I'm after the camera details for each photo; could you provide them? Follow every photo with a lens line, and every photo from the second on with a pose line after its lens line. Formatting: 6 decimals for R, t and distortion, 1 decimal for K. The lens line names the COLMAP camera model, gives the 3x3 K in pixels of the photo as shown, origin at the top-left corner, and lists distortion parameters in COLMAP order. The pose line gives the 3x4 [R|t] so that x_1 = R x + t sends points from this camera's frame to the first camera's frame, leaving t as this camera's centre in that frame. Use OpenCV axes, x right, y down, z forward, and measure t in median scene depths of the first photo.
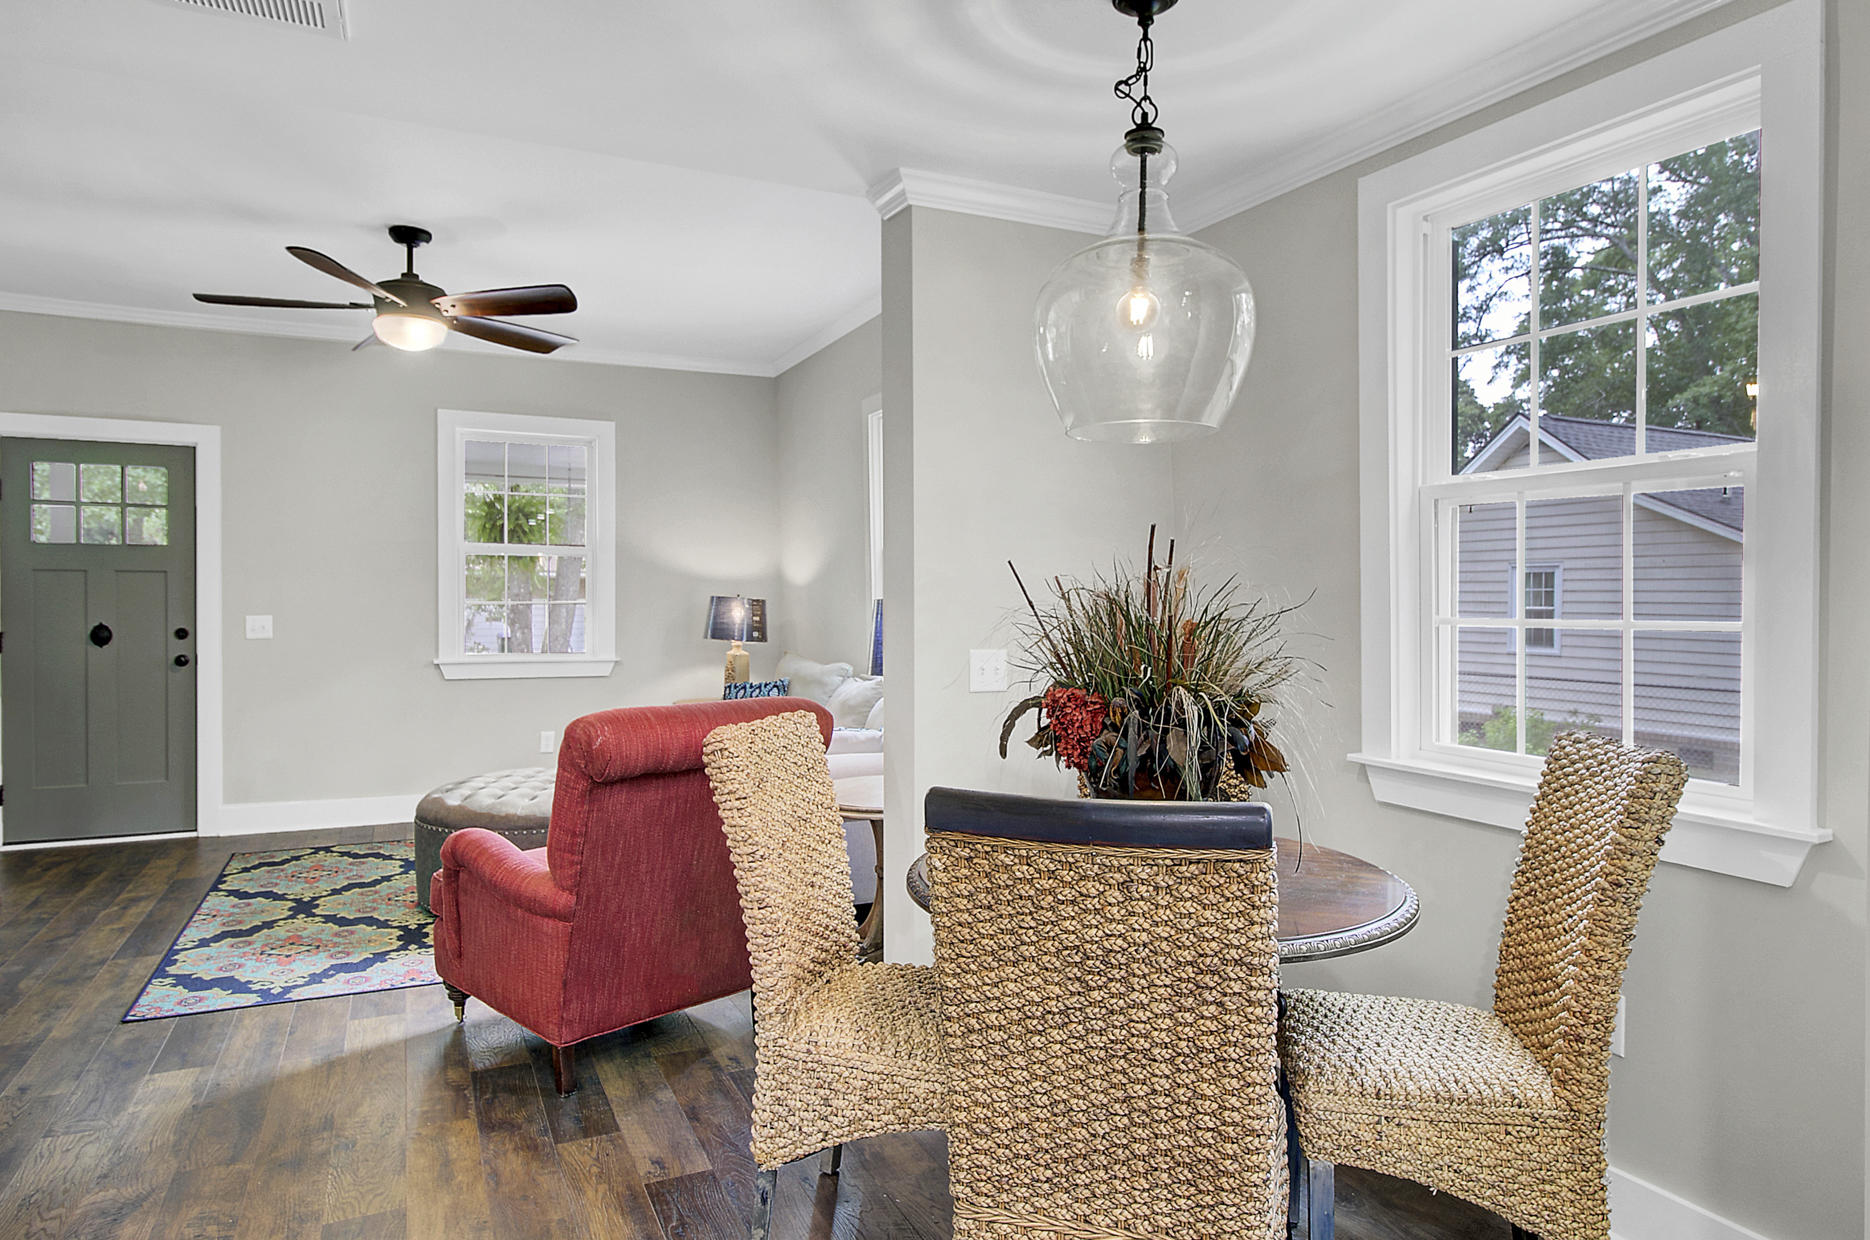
lens RADIAL K [[1135.7, 0, 924.8], [0, 1135.7, 612.7], [0, 0, 1]] dist [-0.006339, -0.001073]
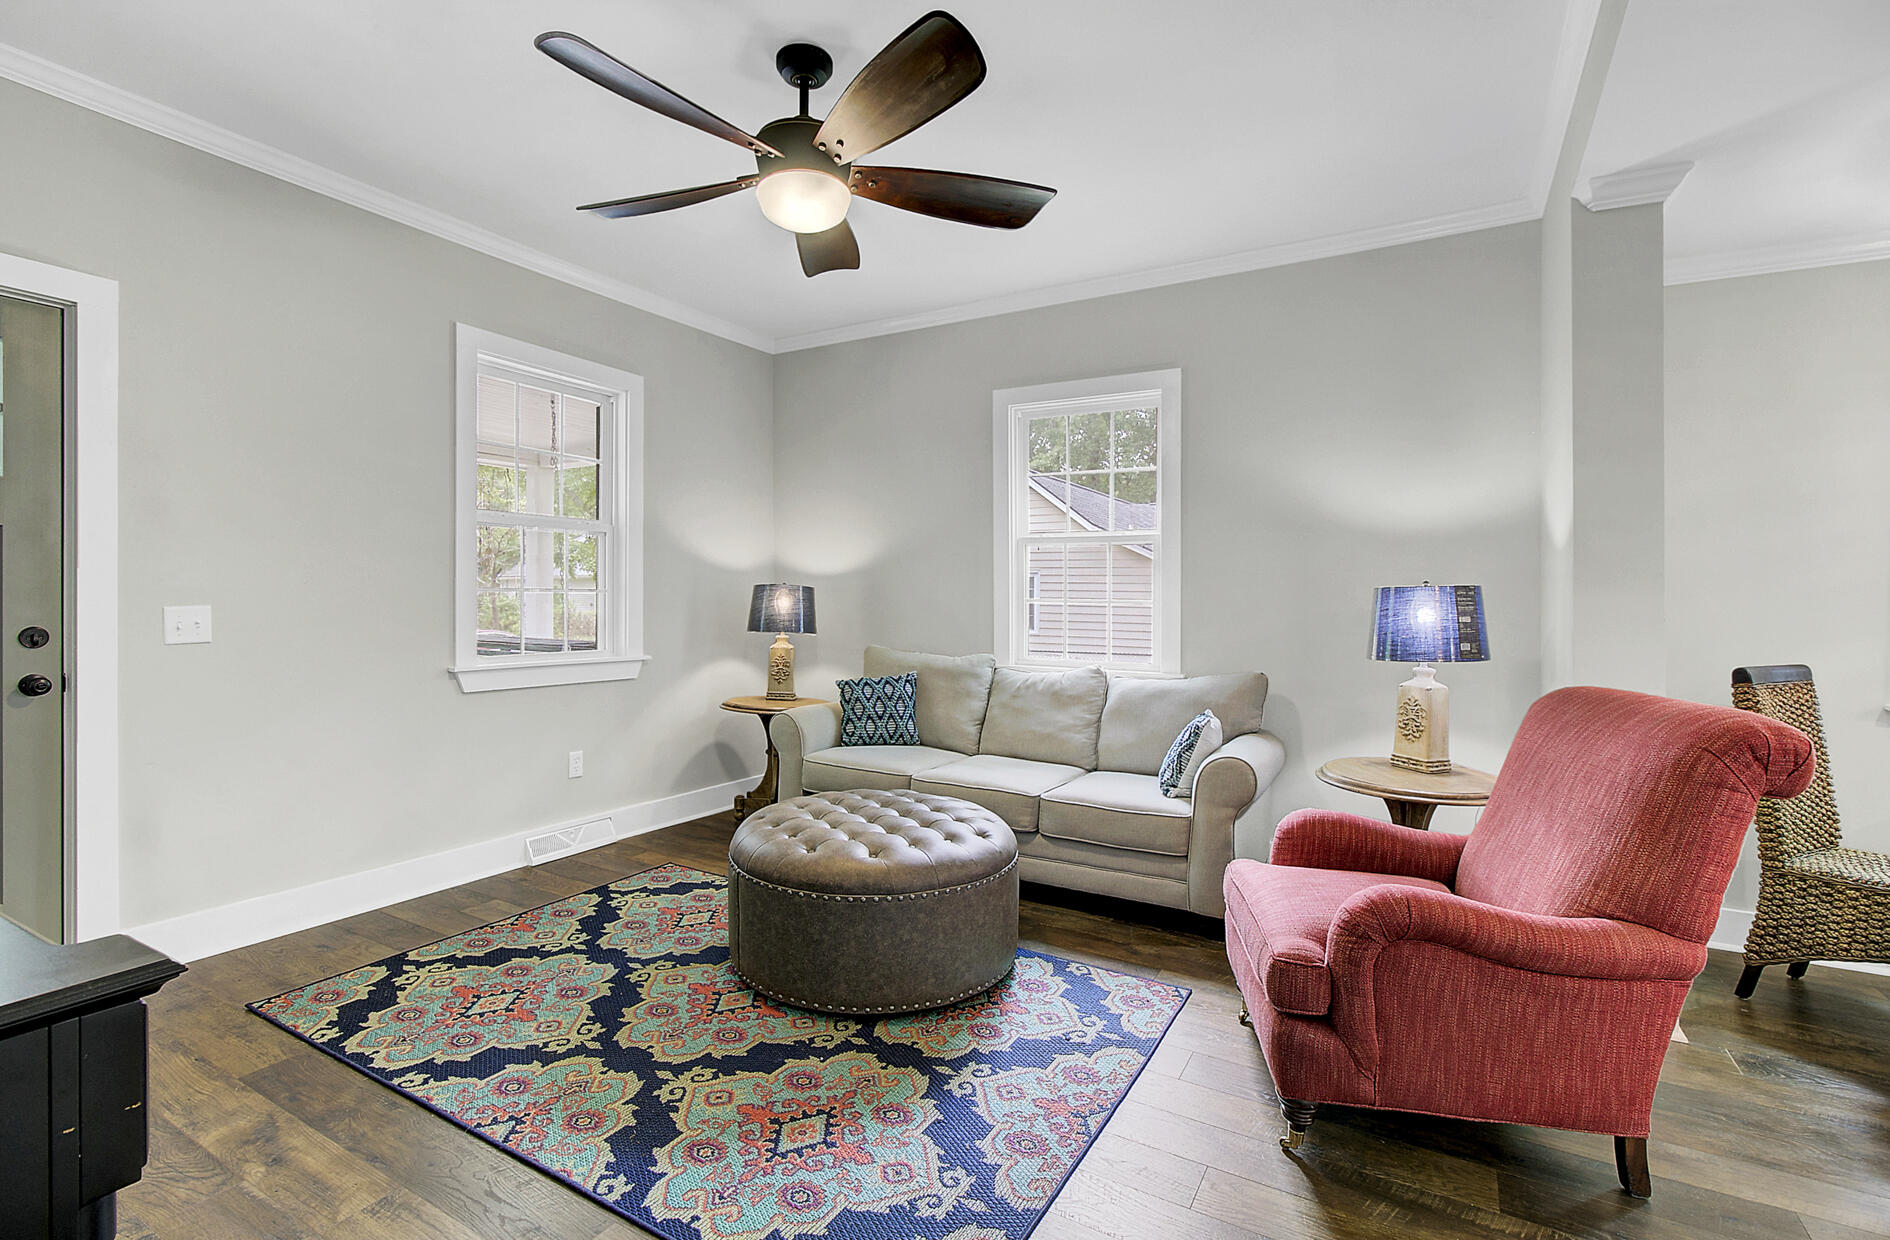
lens RADIAL K [[883.7, 0, 936.7], [0, 883.7, 612.5], [0, 0, 1]] dist [-0.004275, 0.002176]
pose [[0.824972, -0.004664, 0.565155, -0.537068], [0.001293, 0.999979, 0.006365, 0.003855], [-0.565173, -0.004520, 0.824960, 0.384826]]
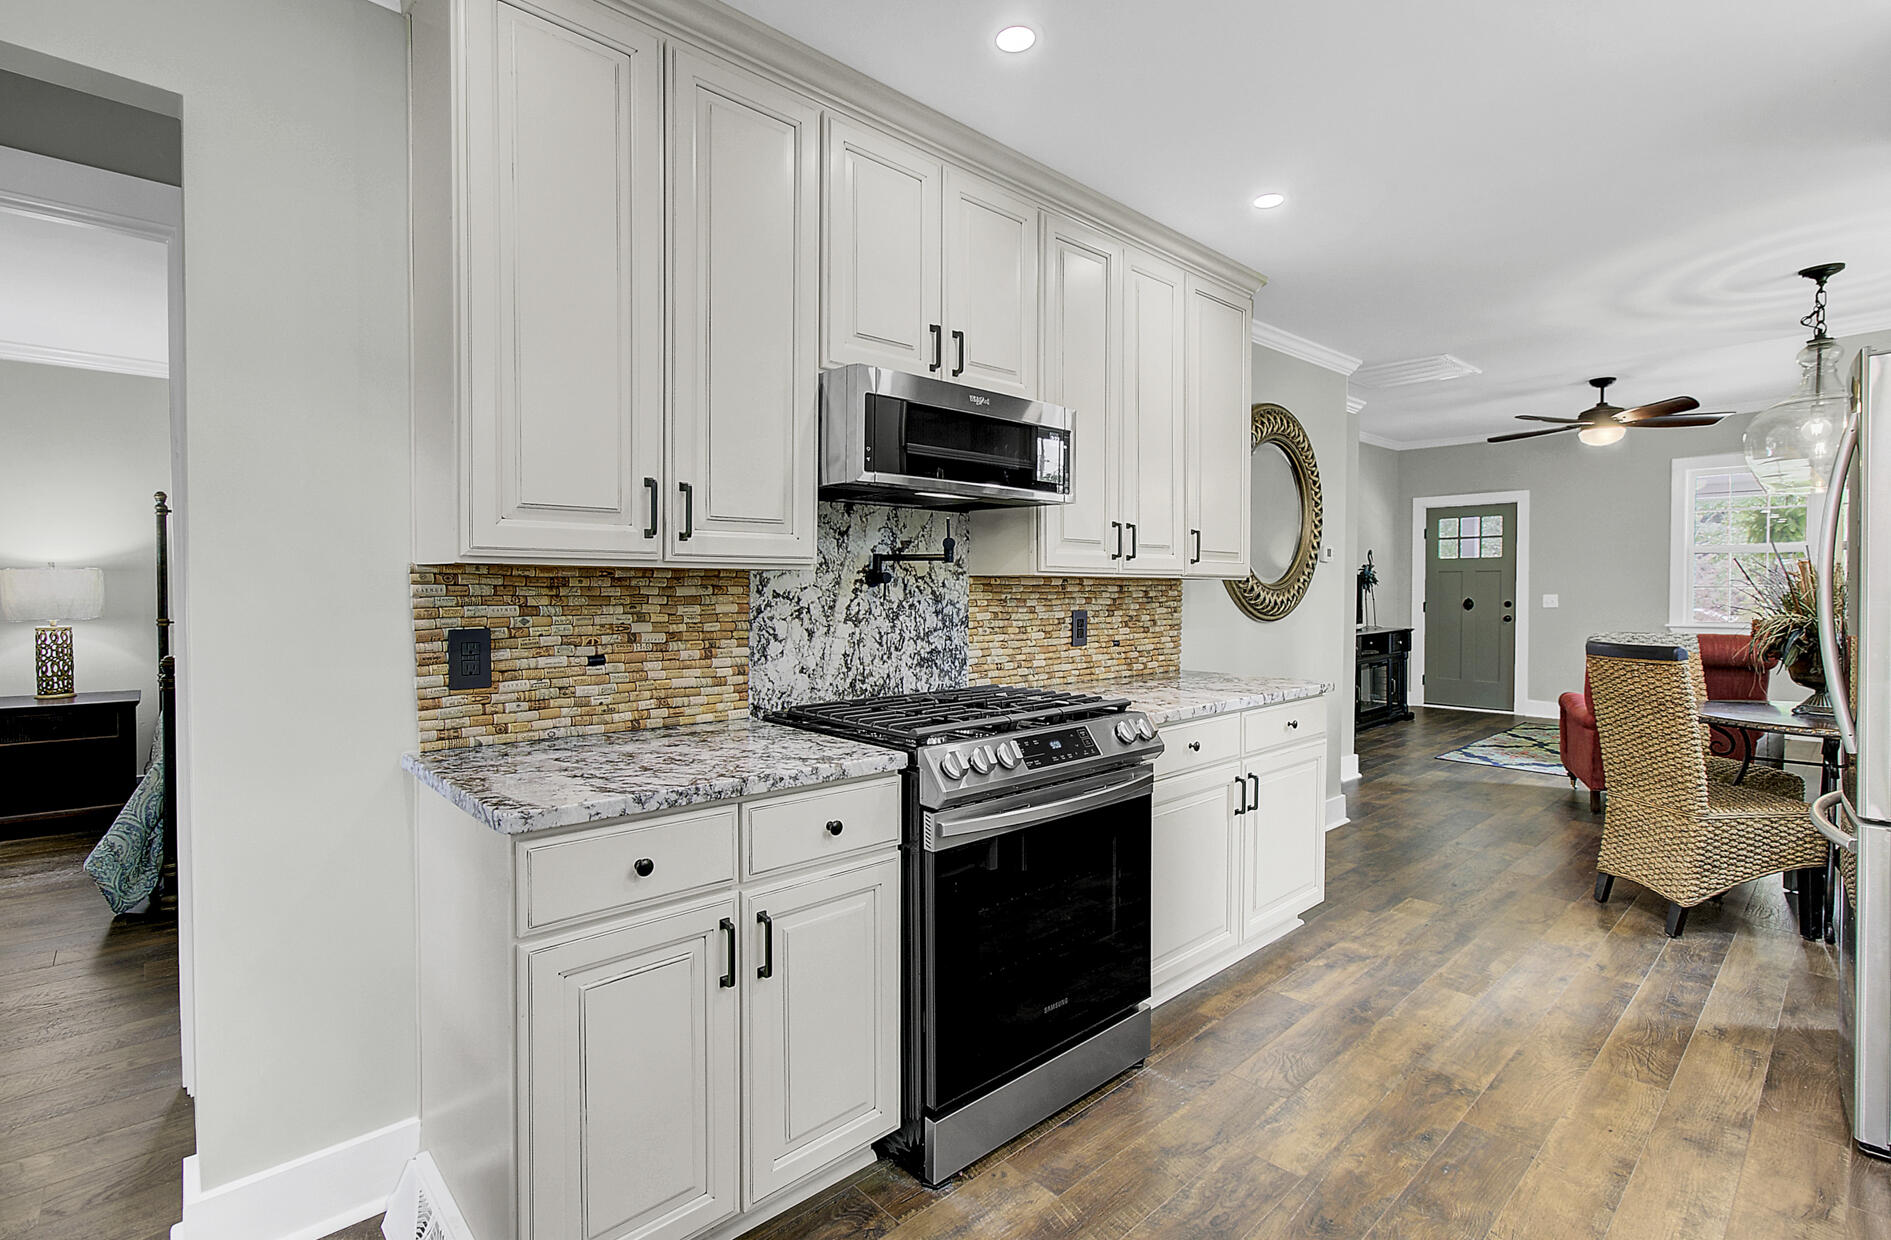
lens RADIAL K [[884.2, 0, 951.1], [0, 884.2, 616.7], [0, 0, 1]] dist [-0.004275, 0.002176]
pose [[0.323754, 0.019557, -0.945939, 0.426904], [-0.003207, 0.999803, 0.019573, 0.013680], [0.946136, -0.003304, 0.323753, -0.342417]]
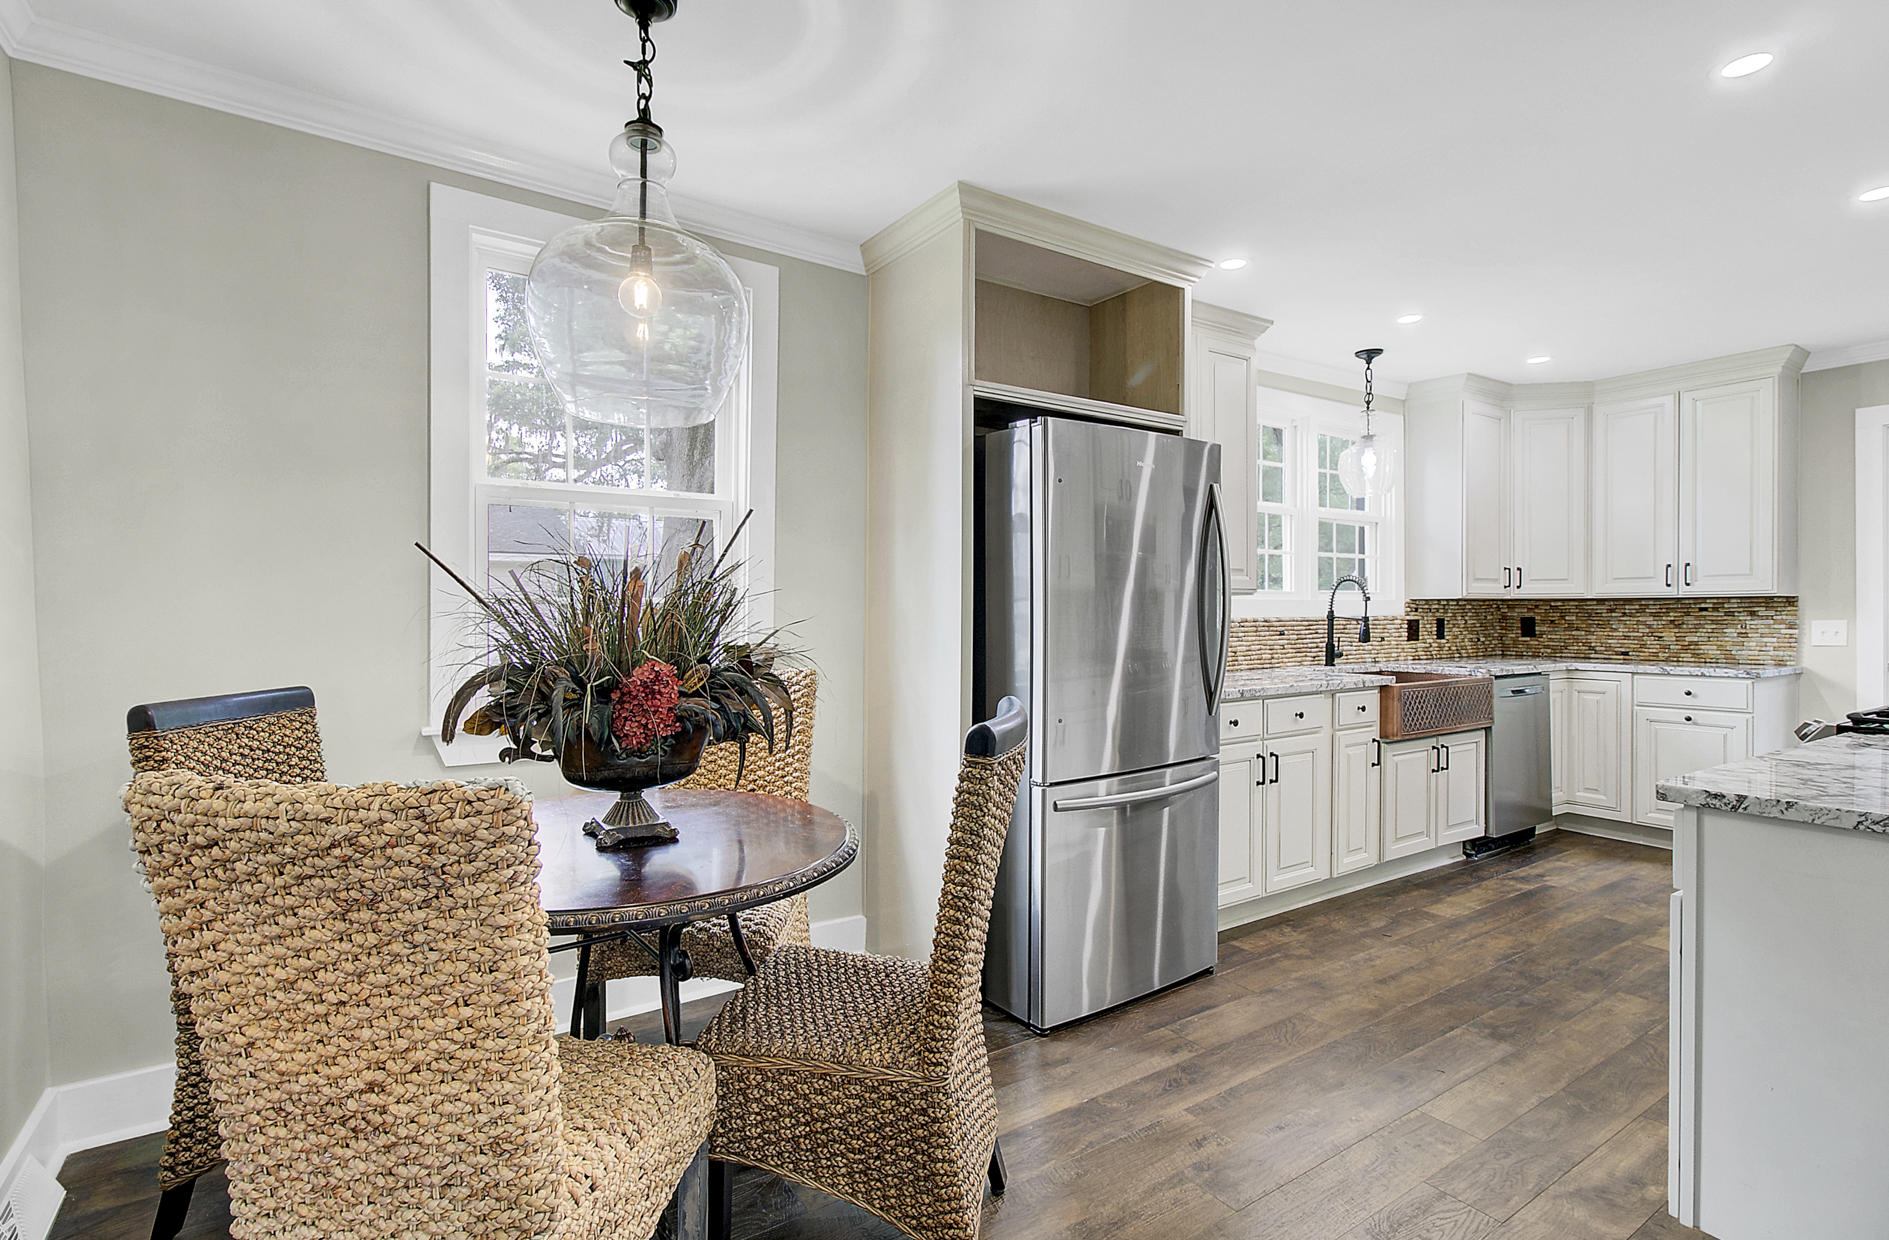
lens RADIAL K [[883.2, 0, 933.8], [0, 883.2, 630.9], [0, 0, 1]] dist [-0.004275, 0.002176]
pose [[-0.142934, -0.037499, 0.989022, -0.242072], [0.005692, 0.999234, 0.038709, 0.003146], [-0.989716, 0.011163, -0.142611, 0.314878]]
